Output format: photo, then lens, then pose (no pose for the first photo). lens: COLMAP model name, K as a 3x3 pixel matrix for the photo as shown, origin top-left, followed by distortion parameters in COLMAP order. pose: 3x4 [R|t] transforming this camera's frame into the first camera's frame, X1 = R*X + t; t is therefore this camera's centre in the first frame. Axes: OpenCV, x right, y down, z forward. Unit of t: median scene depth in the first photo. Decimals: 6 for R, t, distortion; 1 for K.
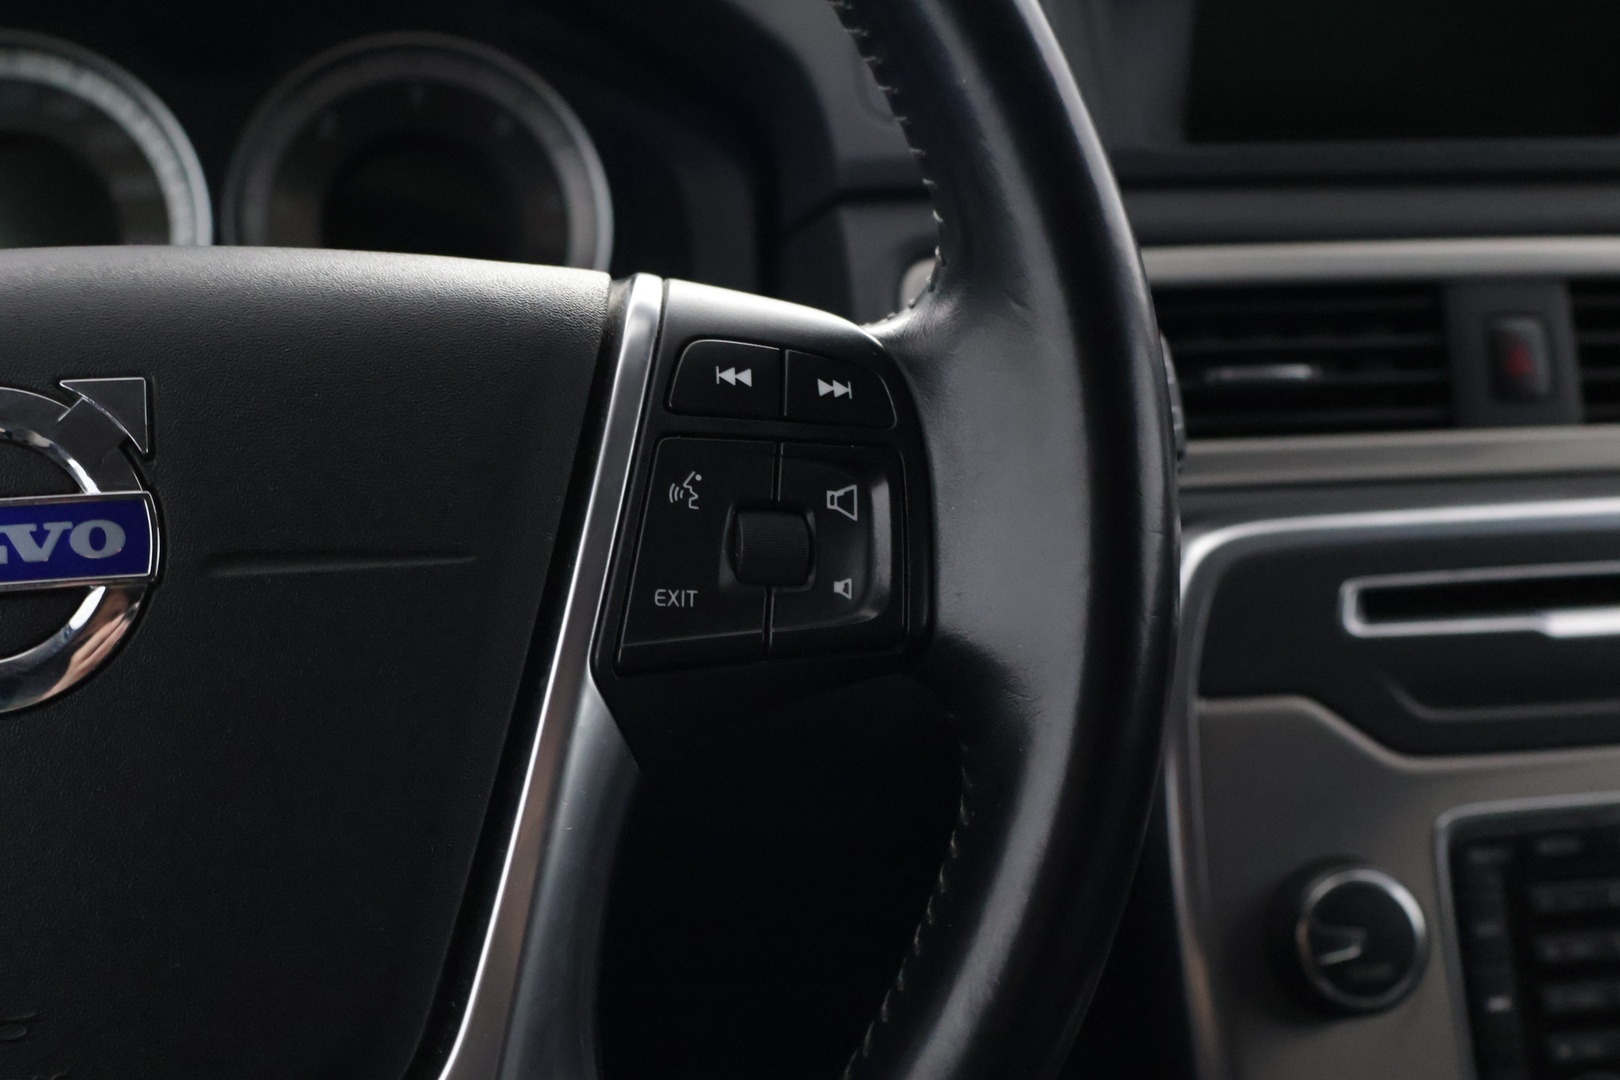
lens RADIAL K [[1894.8, 0, 808.0], [0, 1894.8, 529.6], [0, 0, 1]] dist [-0.000940, 0.000000]
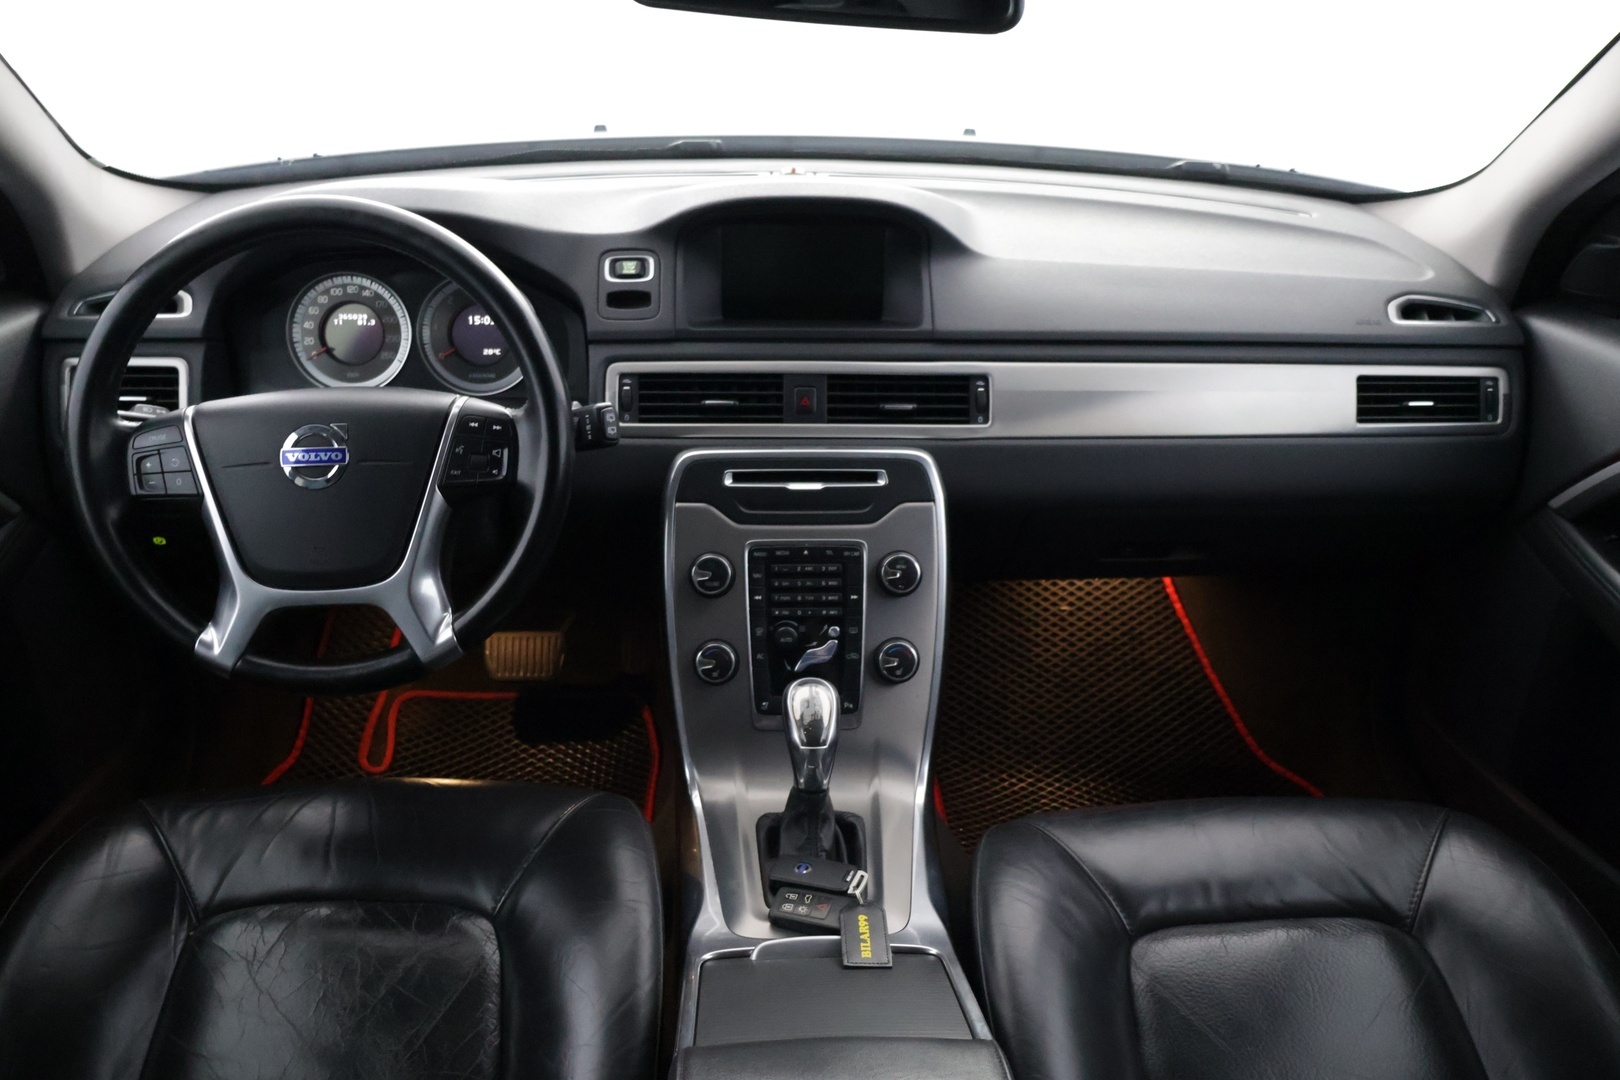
lens RADIAL K [[1360.1, 0, 799.3], [0, 1360.1, 536.9], [0, 0, 1]] dist [-0.005292, 0.010916]
pose [[0.988459, 0.061752, -0.138328, 0.768826], [-0.044631, 0.991325, 0.123622, -0.160592], [0.144762, -0.116022, 0.982641, -1.365141]]
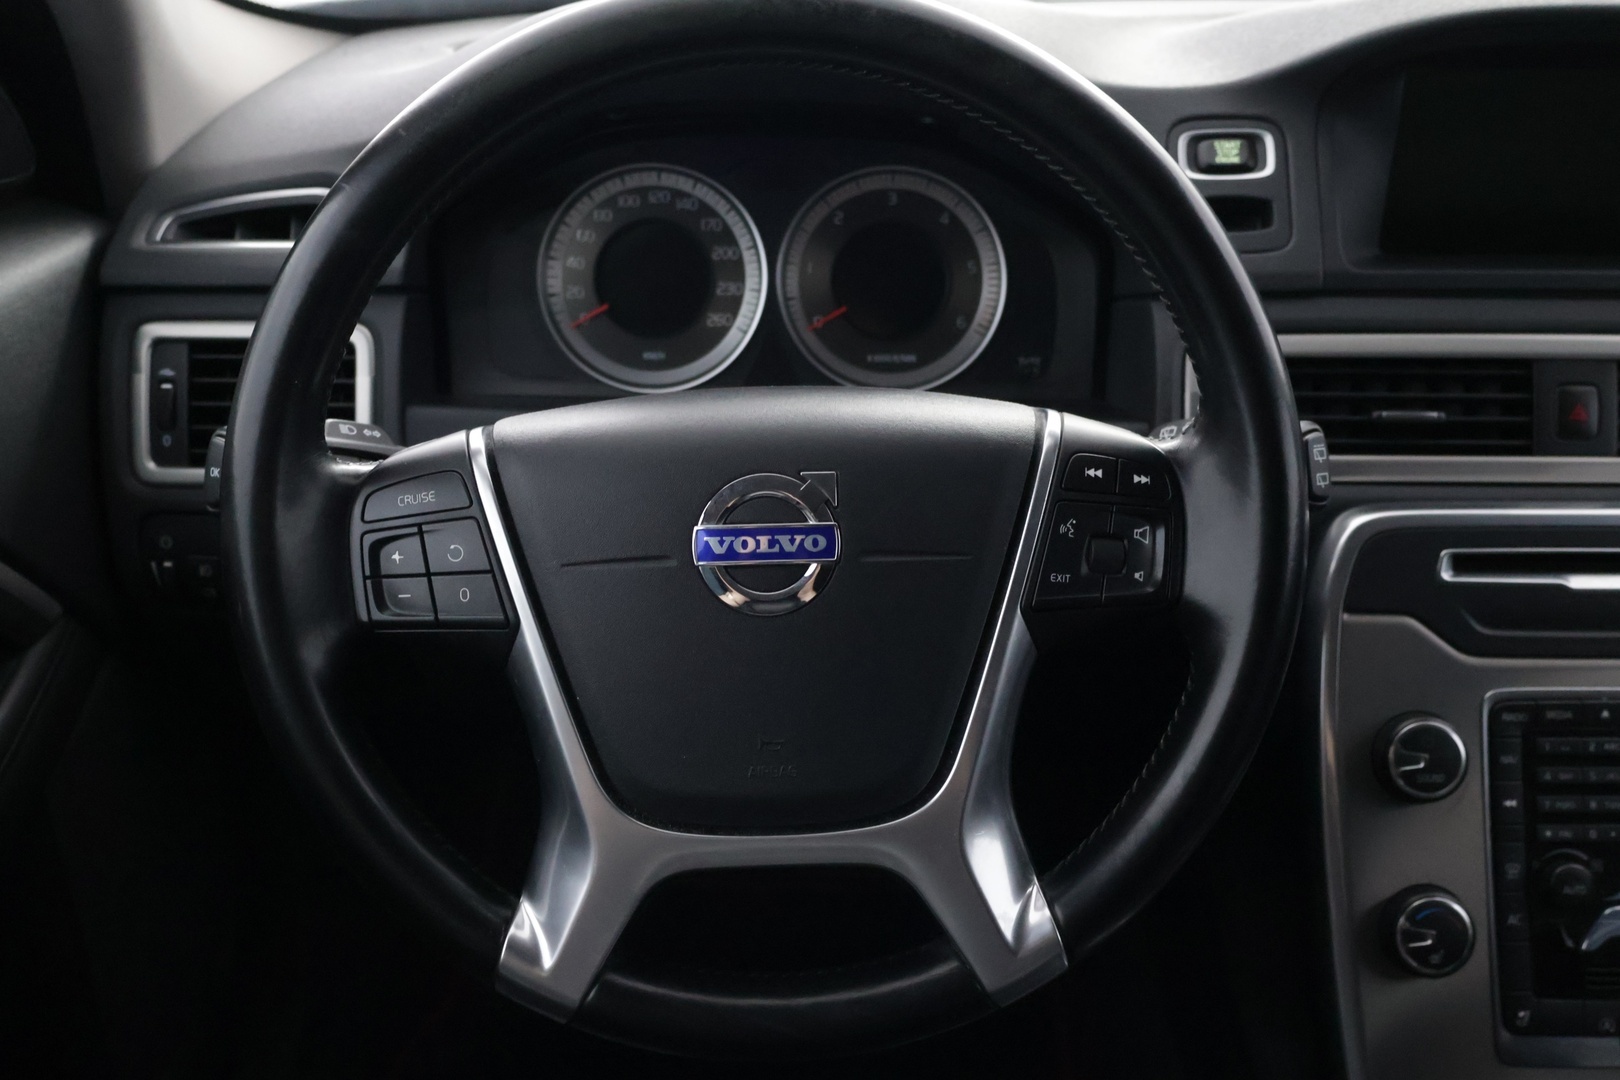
lens RADIAL K [[1699.8, 0, 806.4], [0, 1699.8, 531.9], [0, 0, 1]] dist [-0.012527, 0.000000]
pose [[0.983795, 0.068053, -0.165878, -0.022482], [-0.048808, 0.991878, 0.117458, -0.140635], [0.172524, -0.107458, 0.979126, -0.579827]]
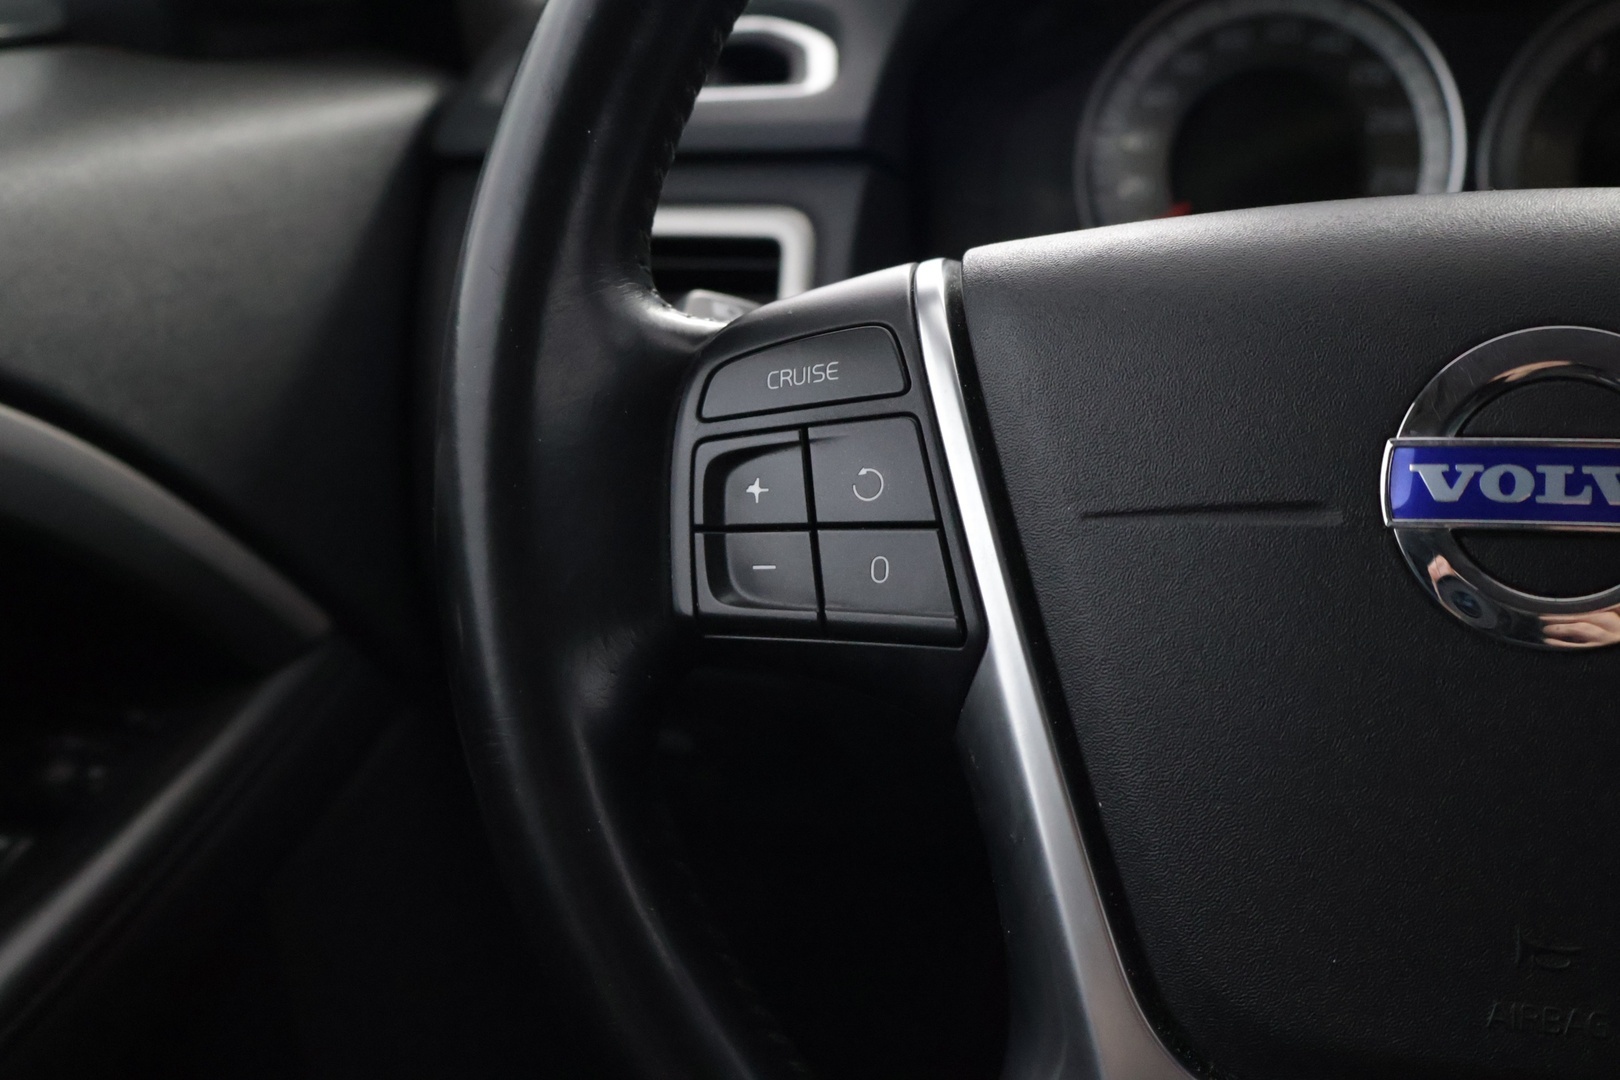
lens RADIAL K [[1894.8, 0, 811.8], [0, 1894.8, 541.8], [0, 0, 1]] dist [-0.000940, 0.000000]
pose [[0.888438, 0.108047, -0.446098, -0.184739], [-0.089648, 0.994028, 0.062217, 0.005285], [0.450156, -0.015284, 0.892819, -0.052020]]
